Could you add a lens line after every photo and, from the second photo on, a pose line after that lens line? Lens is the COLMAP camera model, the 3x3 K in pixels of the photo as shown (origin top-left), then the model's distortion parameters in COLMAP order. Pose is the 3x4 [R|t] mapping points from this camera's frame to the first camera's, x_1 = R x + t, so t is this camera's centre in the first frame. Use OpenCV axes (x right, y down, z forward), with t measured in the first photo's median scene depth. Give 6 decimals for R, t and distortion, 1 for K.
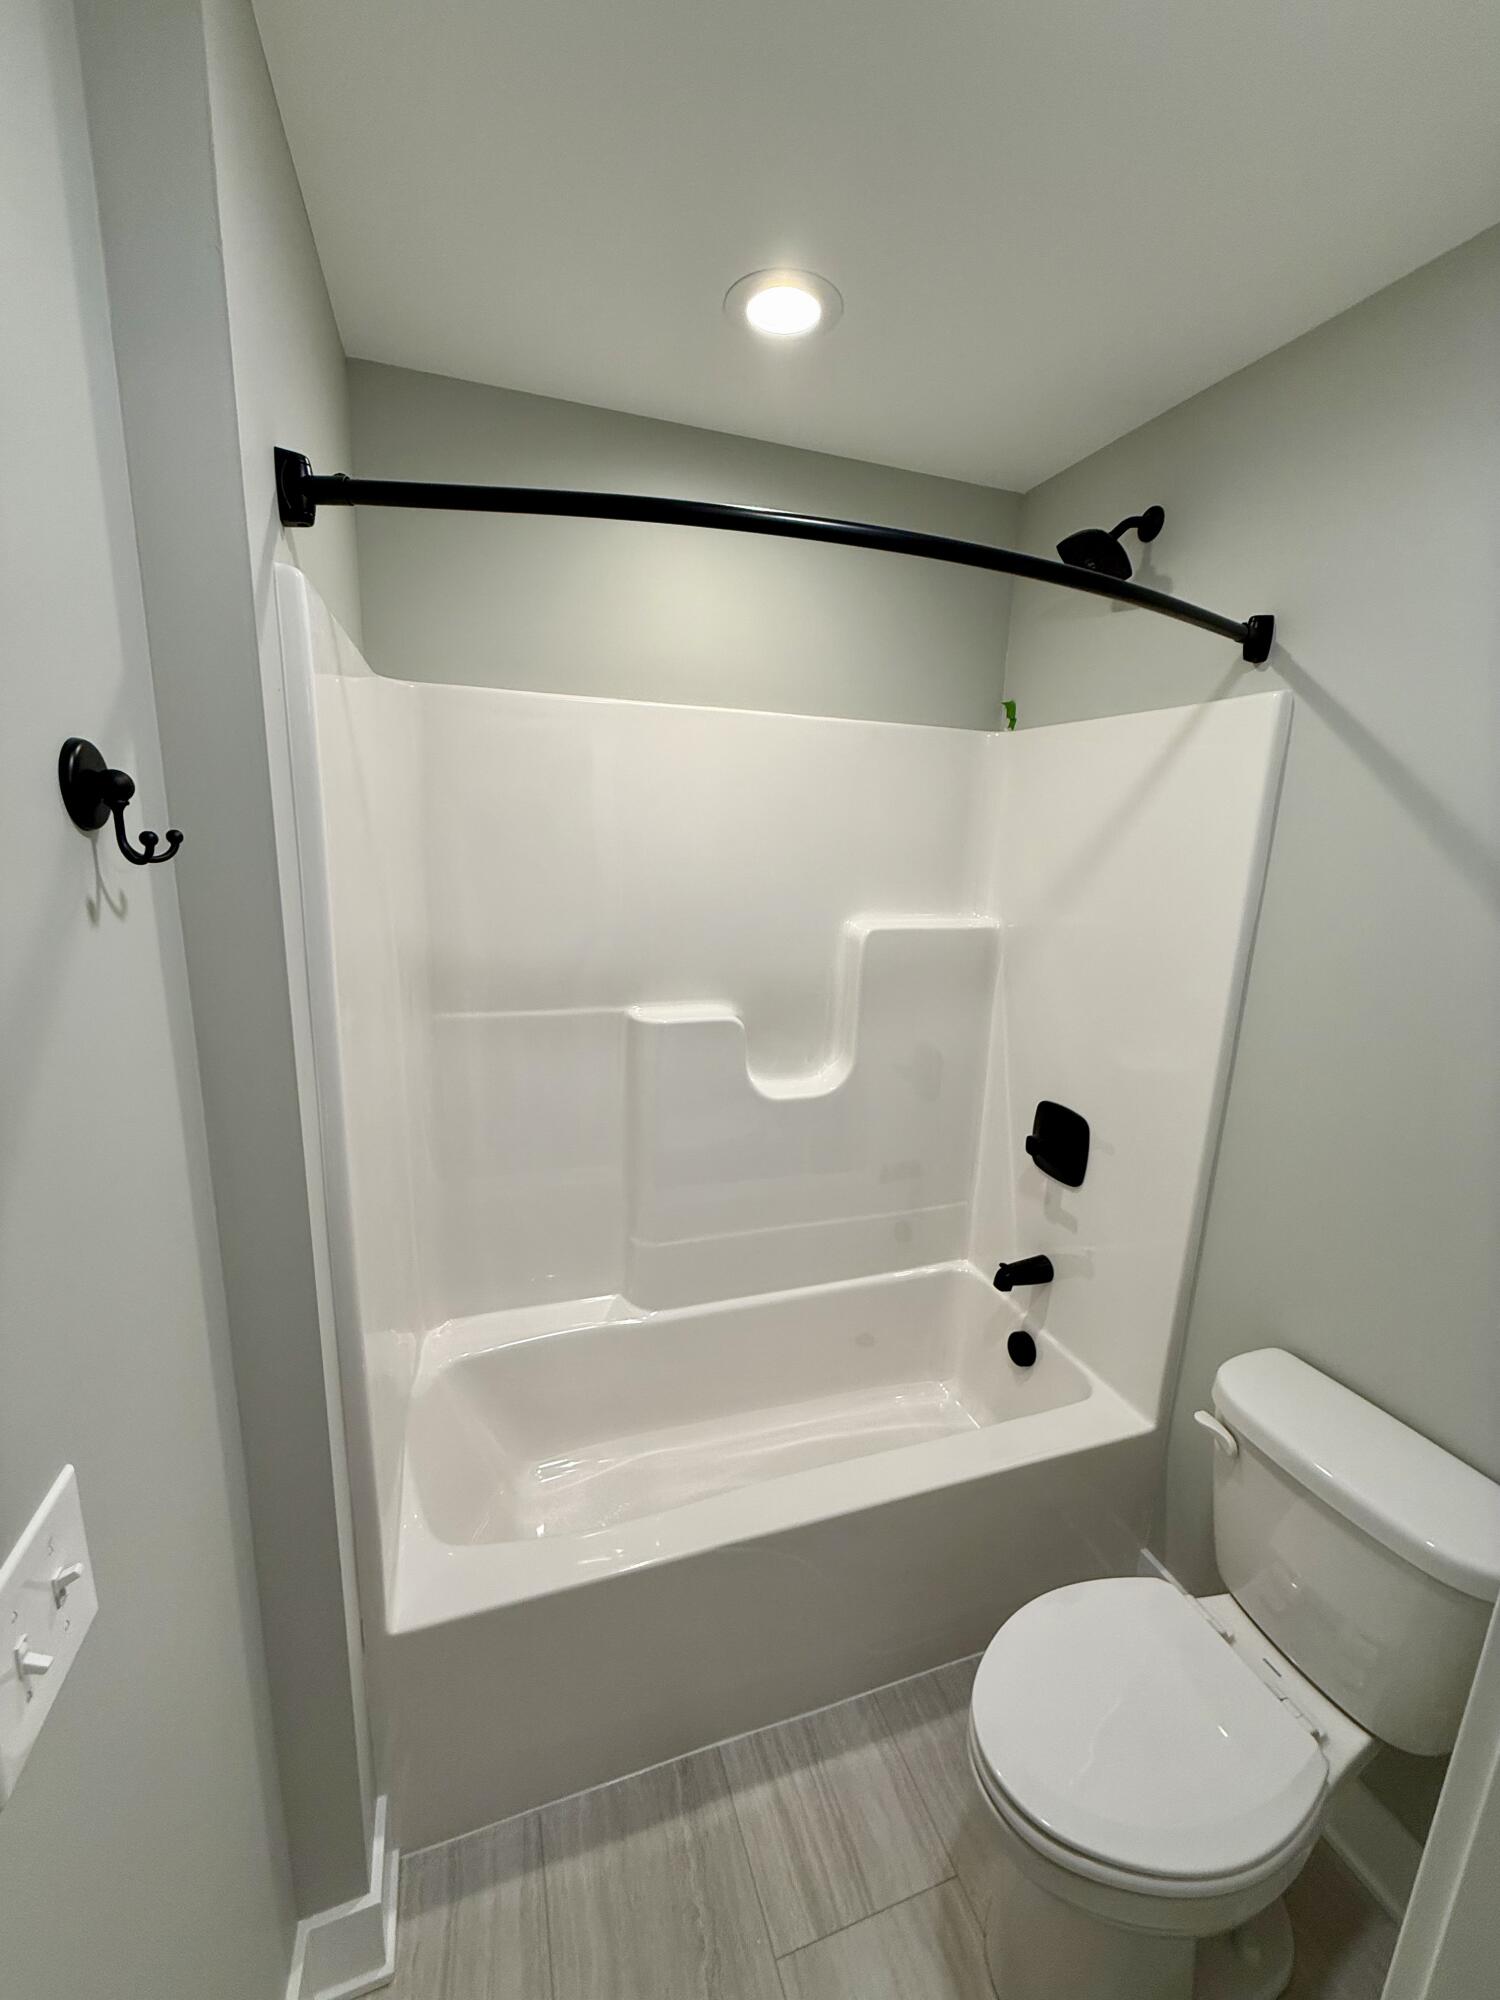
lens RADIAL K [[792.2, 0, 747.1], [0, 792.2, 1002.2], [0, 0, 1]] dist [-0.000379, 0.000339]
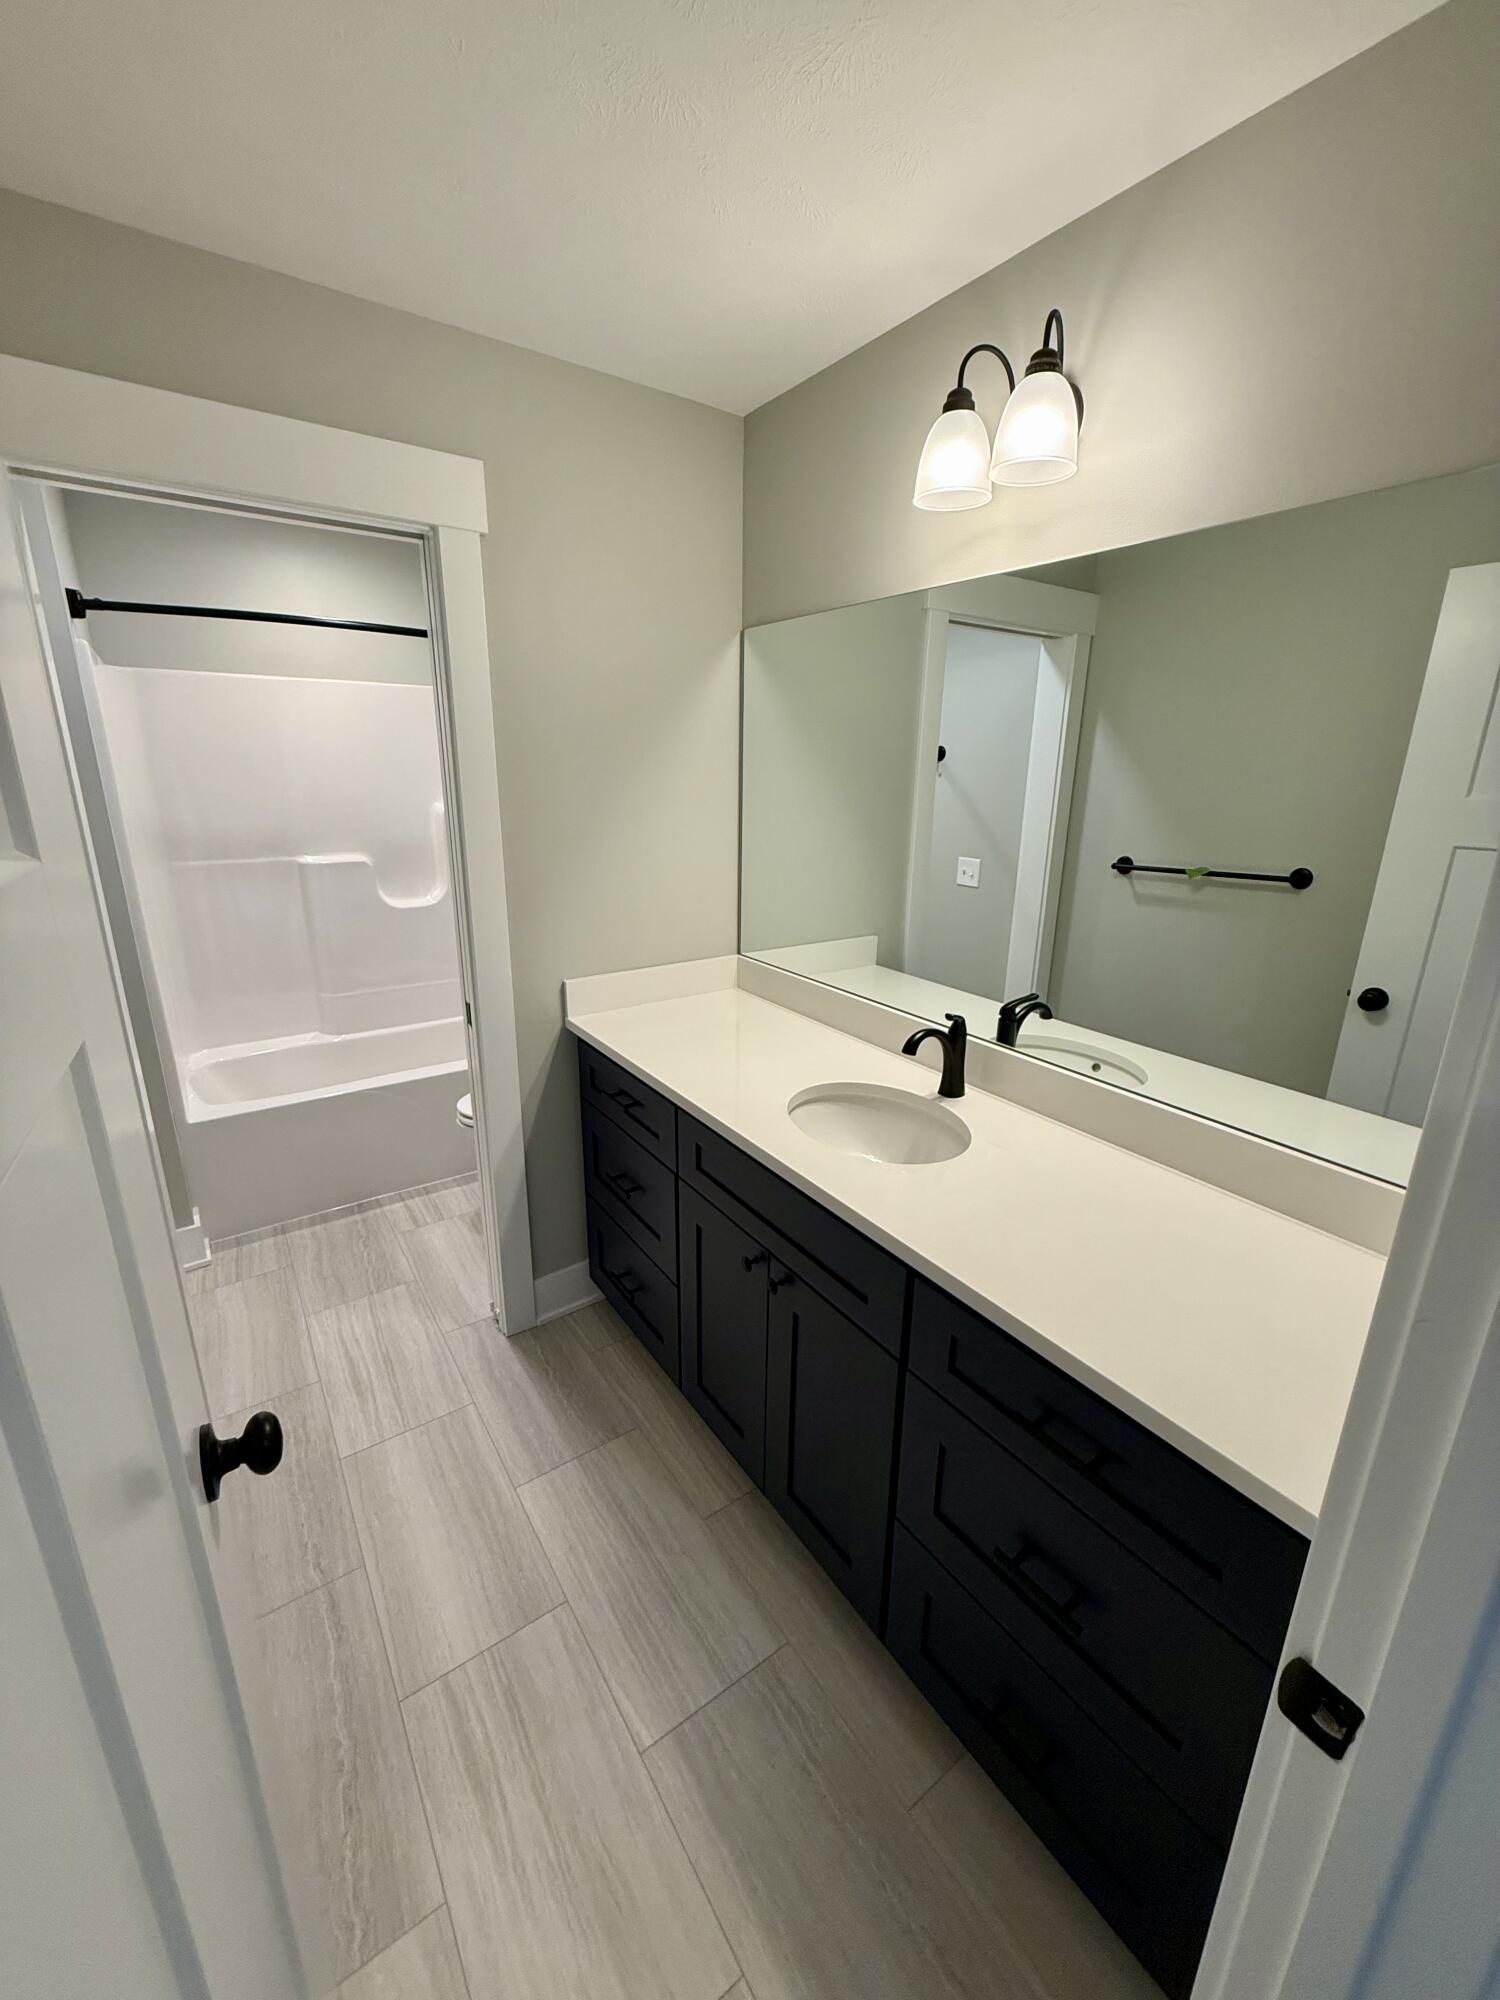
lens RADIAL K [[792.2, 0, 756.1], [0, 792.2, 1009.5], [0, 0, 1]] dist [-0.000379, 0.000339]
pose [[0.960009, -0.098141, 0.262205, 0.451387], [0.075553, 0.992615, 0.094908, 0.346935], [-0.269583, -0.071302, 0.960334, -1.324813]]
